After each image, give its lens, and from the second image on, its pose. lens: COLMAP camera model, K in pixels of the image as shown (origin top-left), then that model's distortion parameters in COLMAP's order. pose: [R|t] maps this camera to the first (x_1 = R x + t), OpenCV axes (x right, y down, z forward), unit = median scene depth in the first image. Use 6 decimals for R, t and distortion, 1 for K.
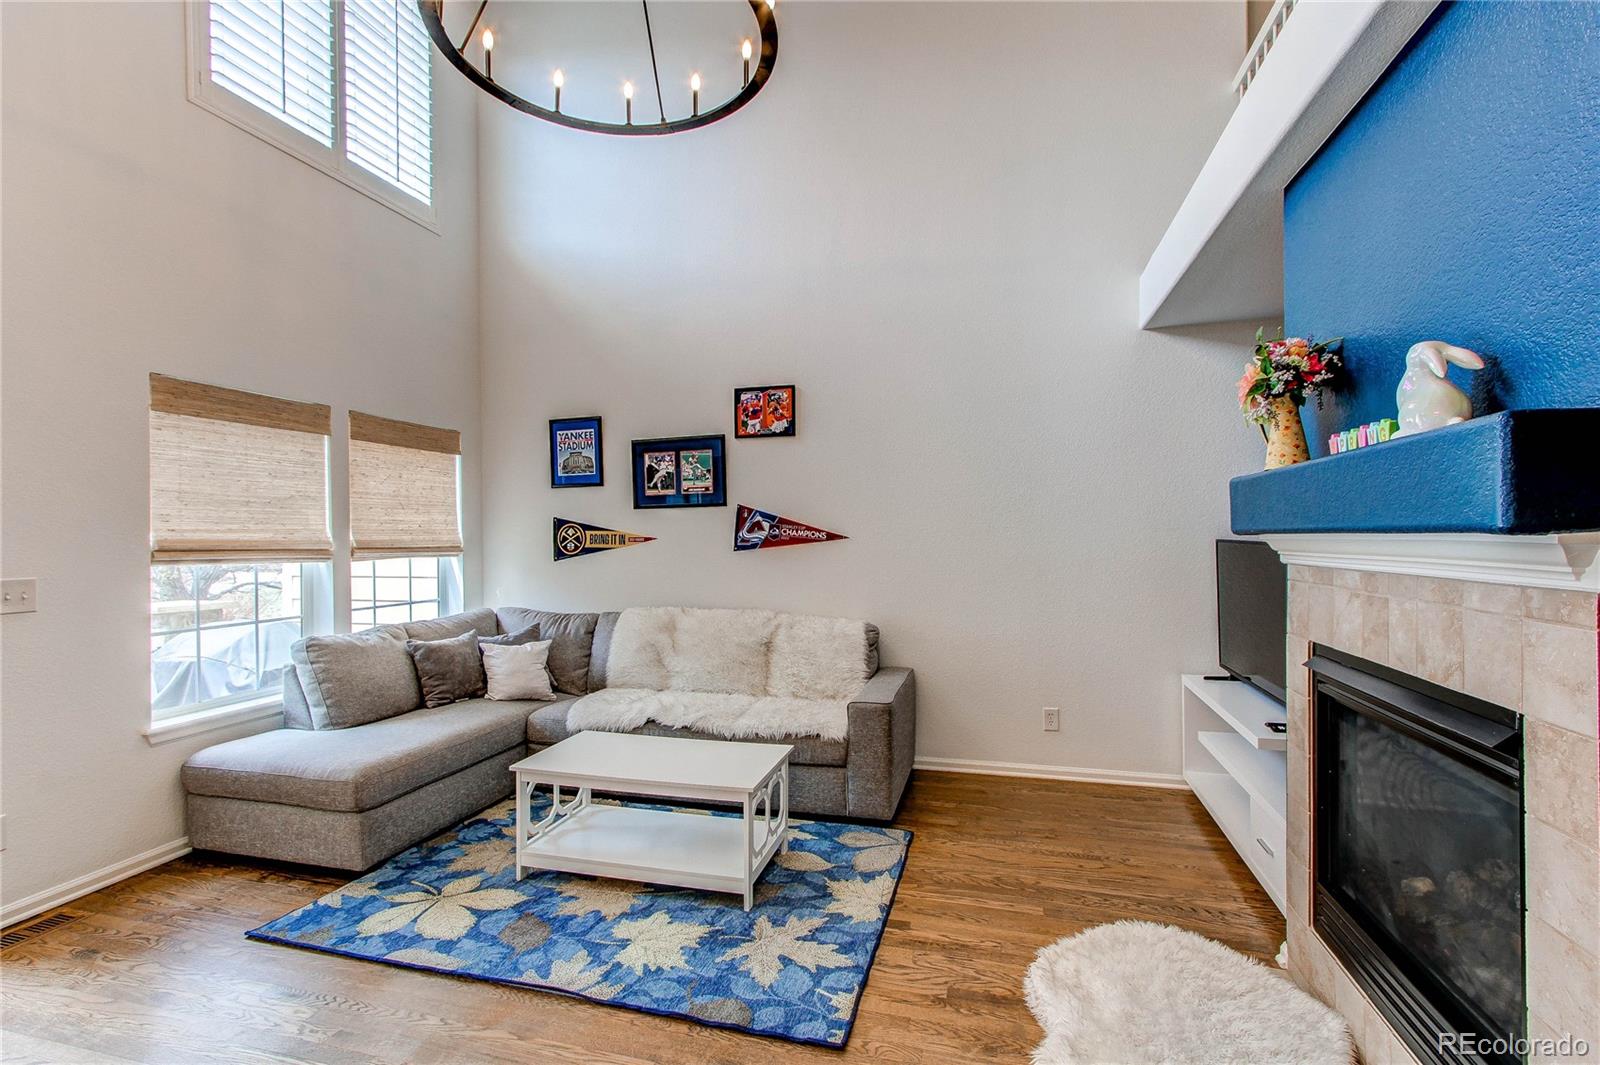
lens RADIAL K [[743.7, 0, 788.1], [0, 743.7, 537.4], [0, 0, 1]] dist [-0.003660, 0.005746]
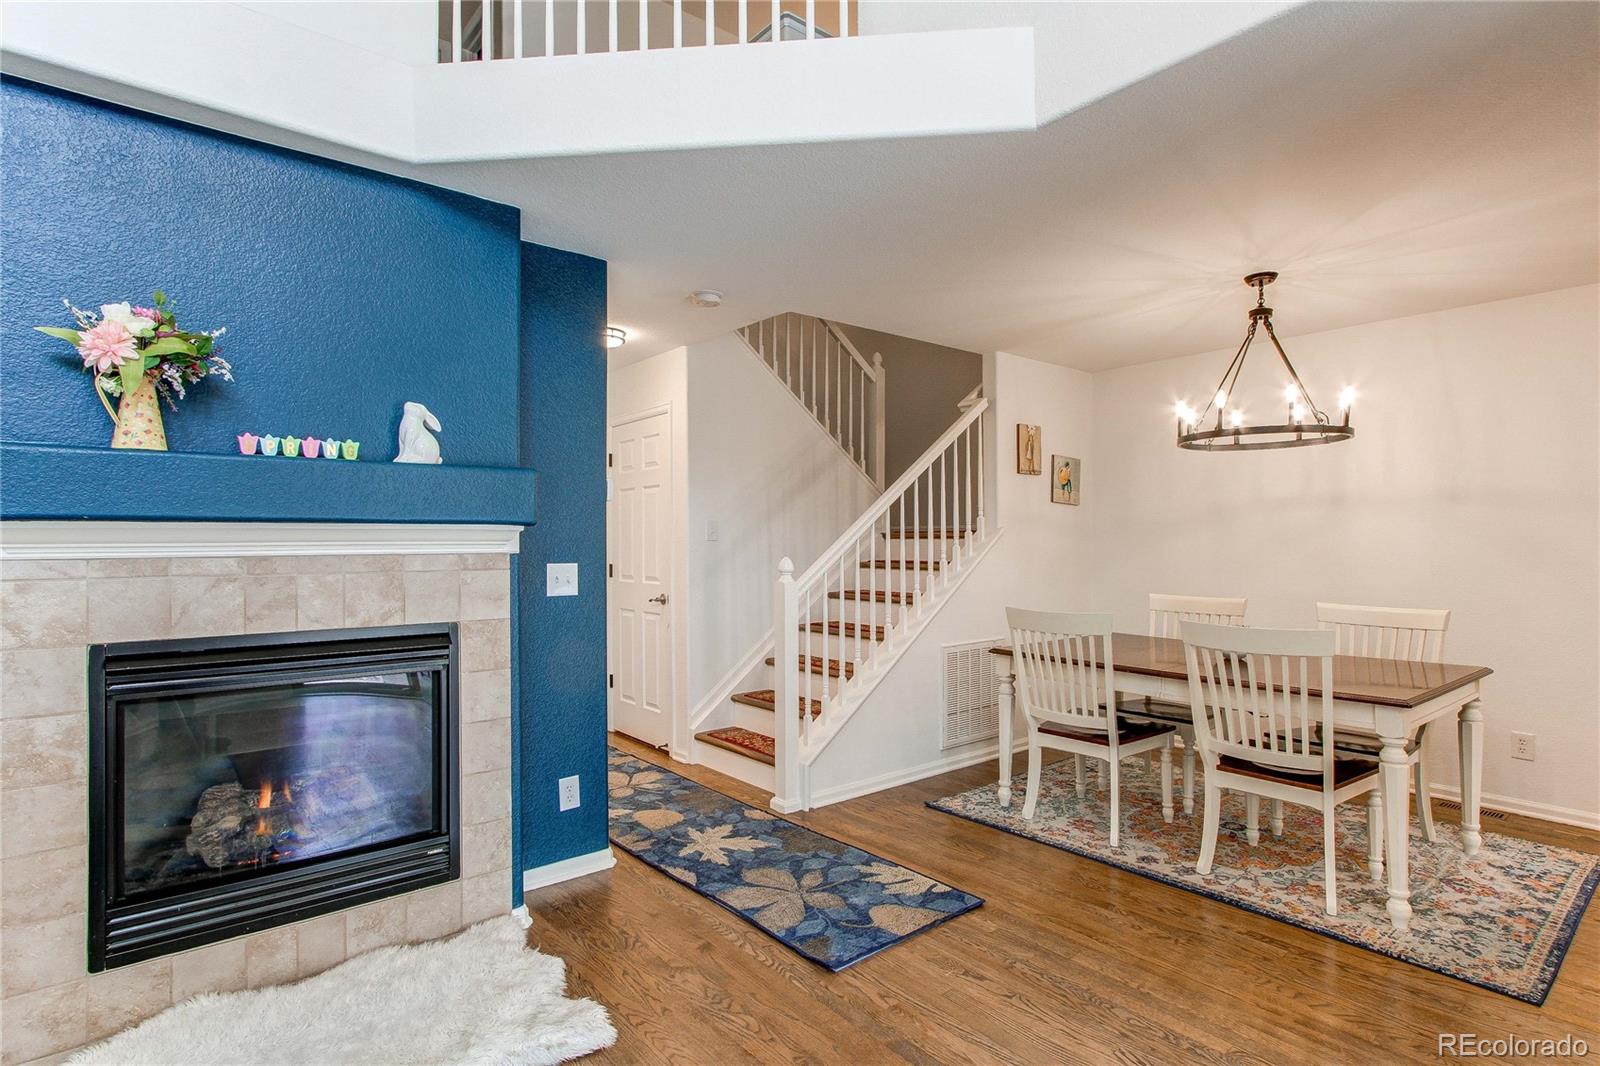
lens RADIAL K [[803.5, 0, 792.0], [0, 803.5, 537.9], [0, 0, 1]] dist [-0.002911, 0.000388]
pose [[-0.818376, 0.014113, 0.574510, -0.256043], [0.011973, 0.999900, -0.007508, 0.015128], [-0.574559, 0.000734, -0.818463, 0.641669]]
